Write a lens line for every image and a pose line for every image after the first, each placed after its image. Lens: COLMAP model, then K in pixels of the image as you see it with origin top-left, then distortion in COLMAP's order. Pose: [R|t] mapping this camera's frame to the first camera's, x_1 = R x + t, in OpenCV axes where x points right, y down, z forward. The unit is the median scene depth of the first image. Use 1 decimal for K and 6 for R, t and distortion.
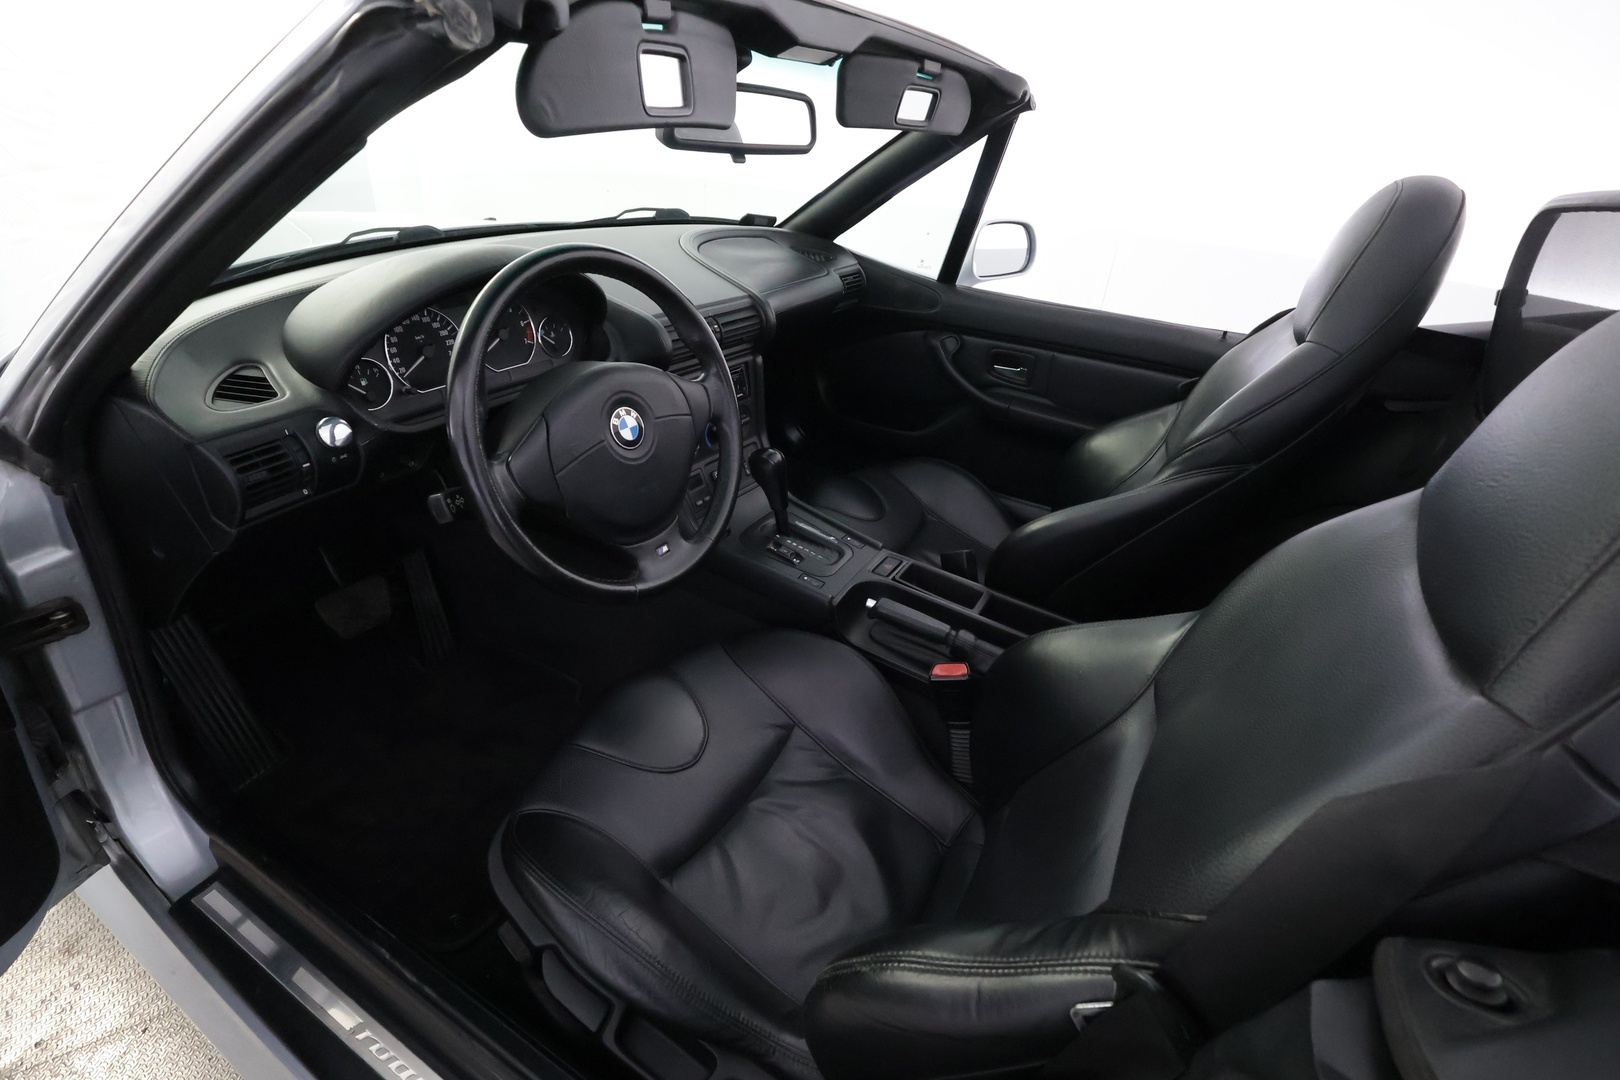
lens RADIAL K [[754.3, 0, 803.6], [0, 754.3, 547.4], [0, 0, 1]] dist [0.001055, 0.000026]
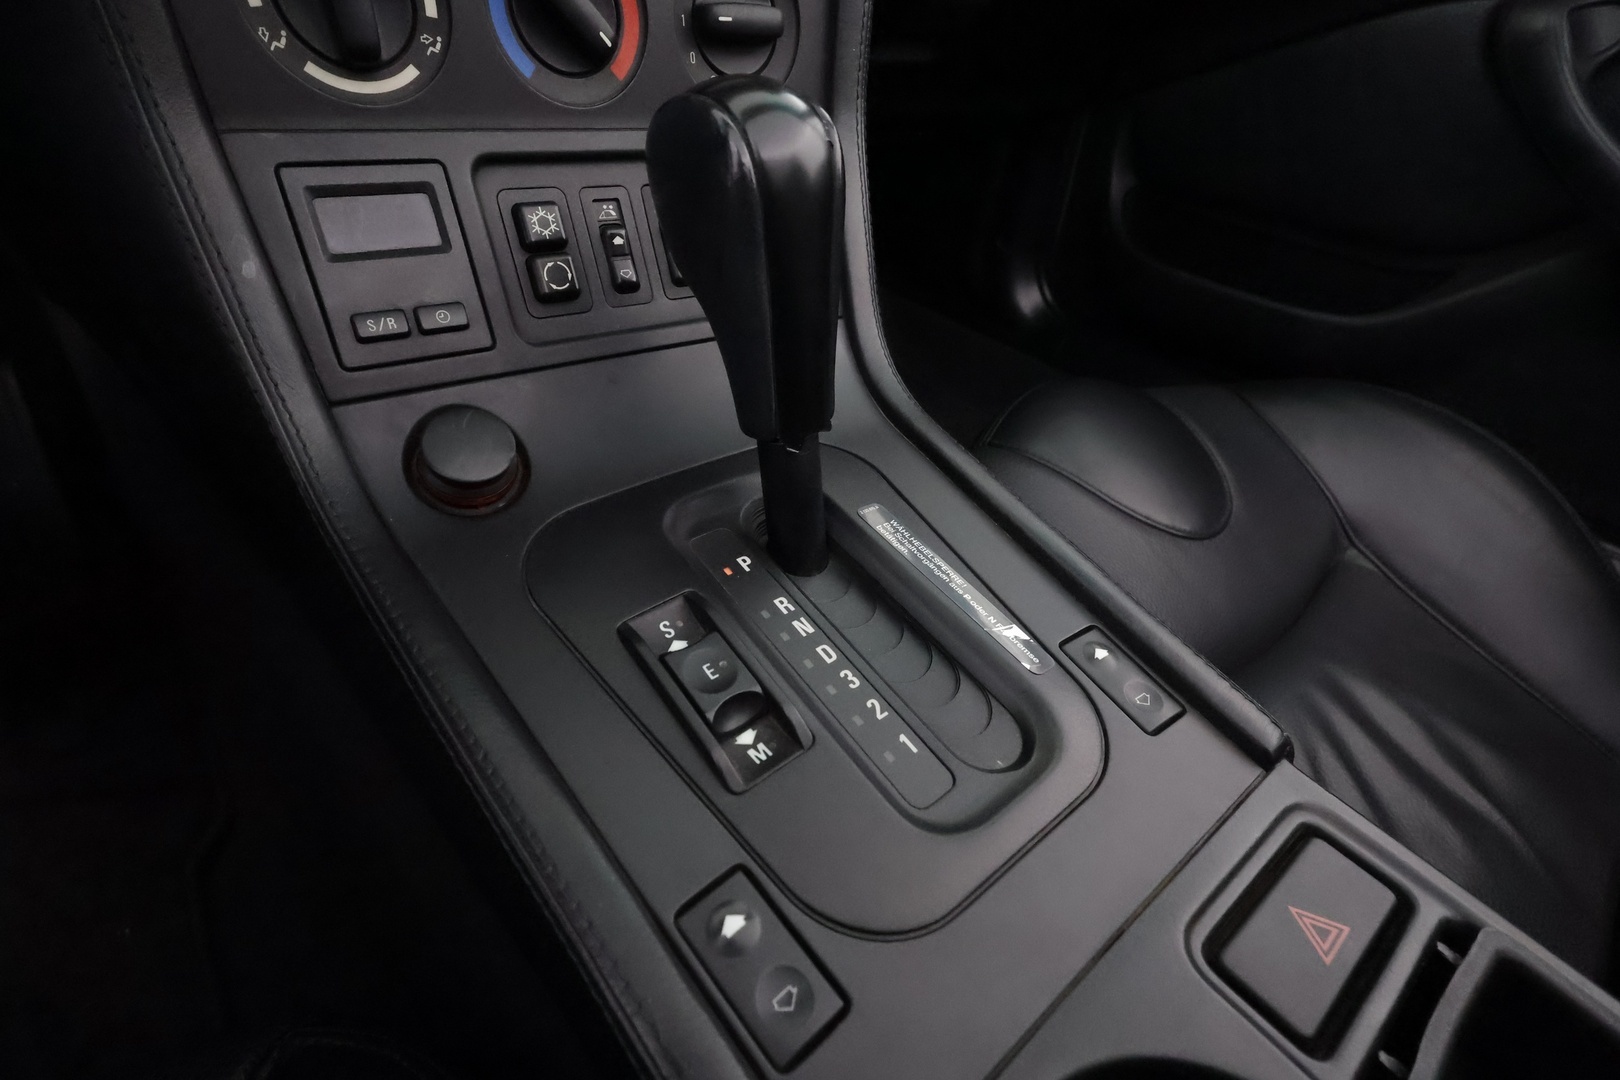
lens RADIAL K [[751.6, 0, 807.0], [0, 751.6, 550.0], [0, 0, 1]] dist [-0.010390, 0.000062]
pose [[0.932205, 0.229652, -0.279739, 0.037415], [-0.202233, 0.971502, 0.123632, -0.046173], [0.300160, -0.058678, 0.952082, 0.796512]]
